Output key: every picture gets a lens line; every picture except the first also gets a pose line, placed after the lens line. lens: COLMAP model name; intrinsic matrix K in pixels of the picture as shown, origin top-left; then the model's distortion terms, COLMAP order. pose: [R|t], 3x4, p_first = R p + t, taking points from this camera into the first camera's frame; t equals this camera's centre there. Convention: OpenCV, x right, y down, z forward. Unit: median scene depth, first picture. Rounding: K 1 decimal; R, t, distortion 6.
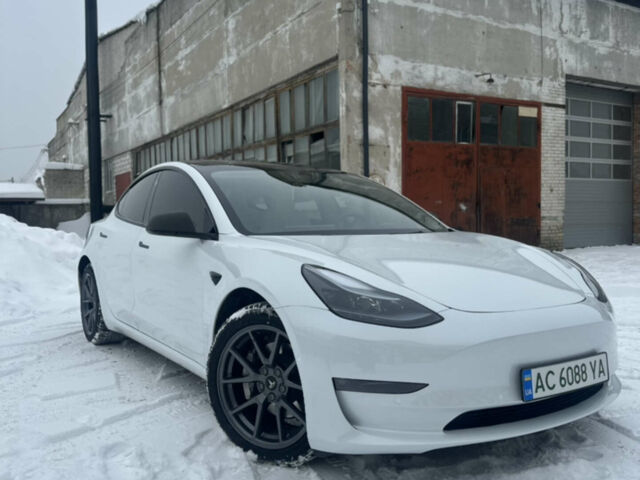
lens RADIAL K [[585.1, 0, 322.5], [0, 585.1, 244.8], [0, 0, 1]] dist [0.175268, -0.330096]
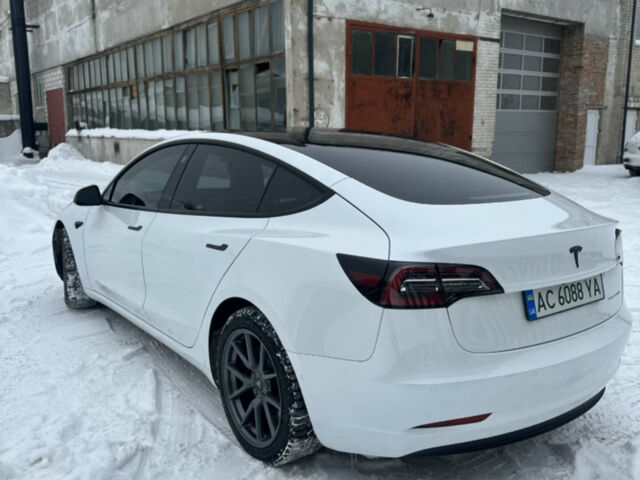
lens RADIAL K [[584.3, 0, 320.0], [0, 584.3, 240.0], [0, 0, 1]] dist [0.155045, -0.248126]
pose [[0.995190, -0.006524, 0.097744, -0.011403], [-0.006823, 0.990740, 0.135602, -0.026955], [-0.097723, -0.135617, 0.985930, -0.047899]]
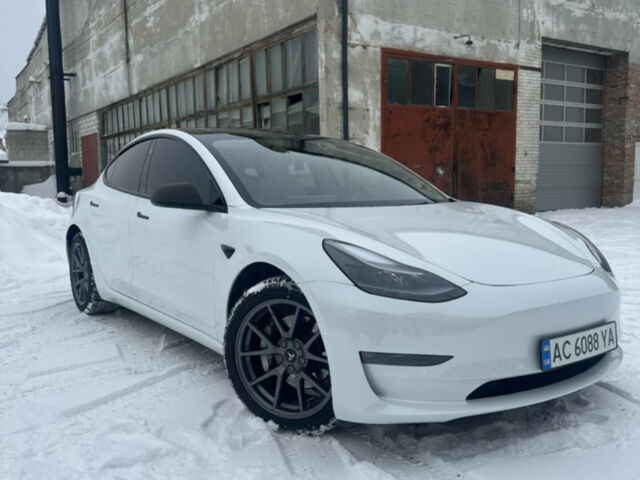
lens RADIAL K [[585.1, 0, 322.5], [0, 585.1, 244.8], [0, 0, 1]] dist [0.175268, -0.330096]
pose [[0.998674, -0.006534, 0.051073, -0.014364], [0.003272, 0.997965, 0.063685, -0.003439], [-0.051385, -0.063434, 0.996662, 0.000243]]
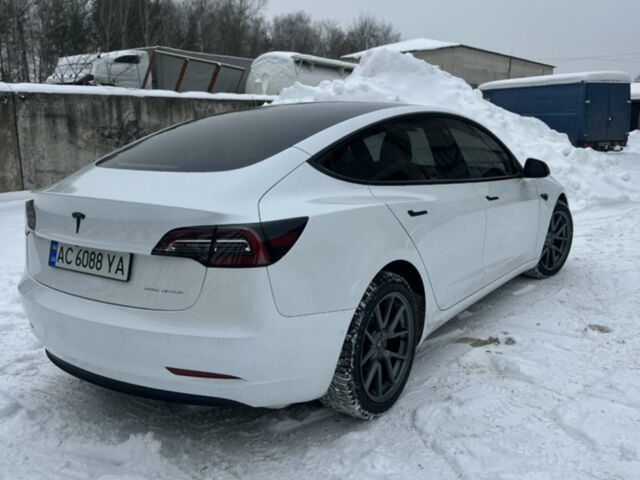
lens RADIAL K [[589.9, 0, 320.0], [0, 589.9, 240.0], [0, 0, 1]] dist [0.166258, -0.337034]
pose [[0.398930, 0.176740, -0.899788, 0.246221], [-0.021992, 0.982811, 0.183298, -0.028881], [0.916718, -0.053335, 0.395959, 0.094365]]
